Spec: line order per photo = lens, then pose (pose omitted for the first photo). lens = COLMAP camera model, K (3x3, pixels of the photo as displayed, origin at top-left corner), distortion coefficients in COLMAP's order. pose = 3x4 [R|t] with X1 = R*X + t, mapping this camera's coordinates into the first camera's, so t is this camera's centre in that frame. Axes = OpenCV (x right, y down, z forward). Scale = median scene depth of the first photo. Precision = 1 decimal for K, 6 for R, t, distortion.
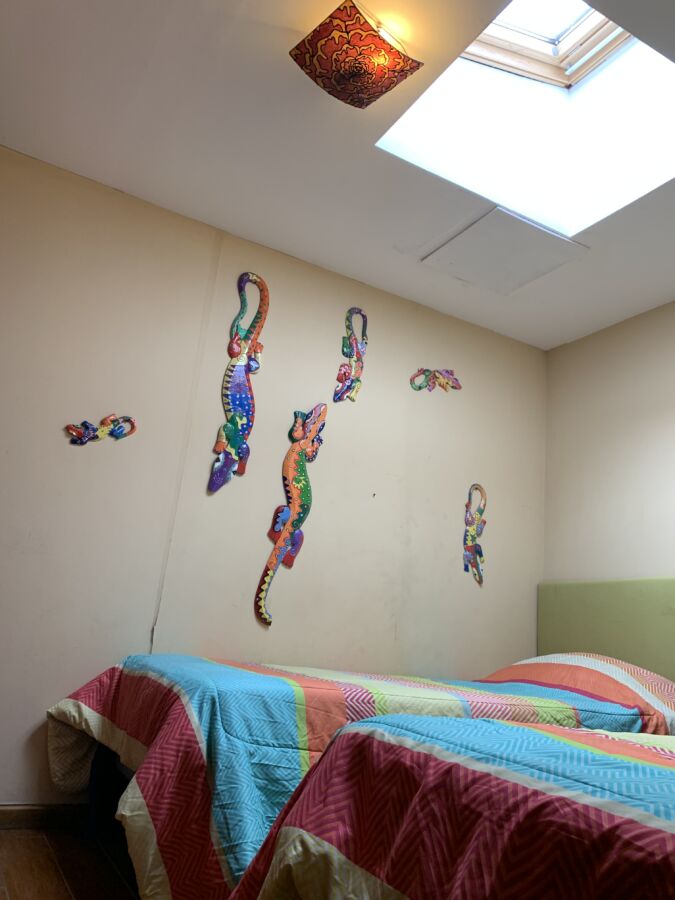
lens RADIAL K [[688.9, 0, 337.5], [0, 688.9, 450.0], [0, 0, 1]] dist [0.061583, -0.097904]
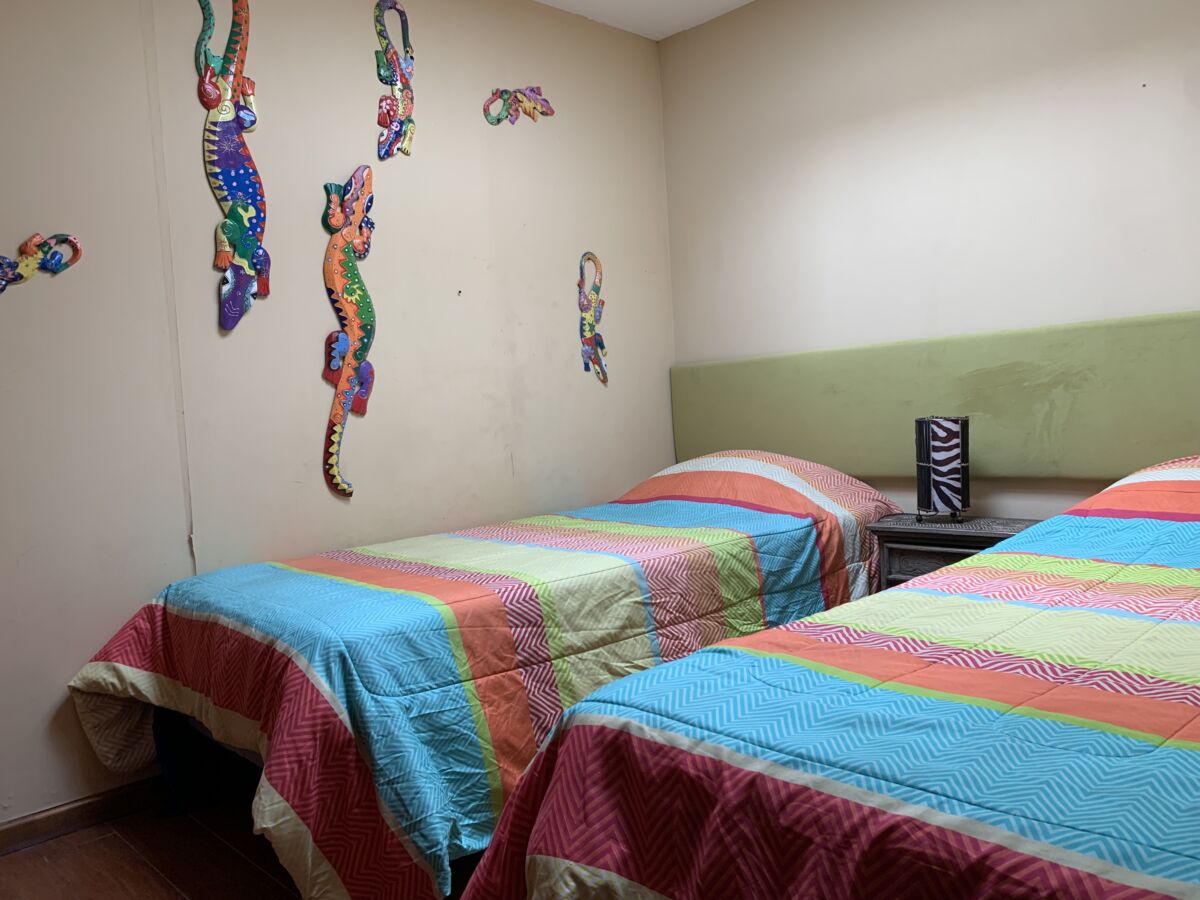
lens RADIAL K [[918.6, 0, 603.4], [0, 918.6, 451.0], [0, 0, 1]] dist [0.061583, -0.097904]
pose [[0.954999, -0.170970, 0.242374, -0.114721], [0.081720, 0.937193, 0.339103, -0.167087], [-0.285128, -0.304036, 0.908991, 0.076896]]
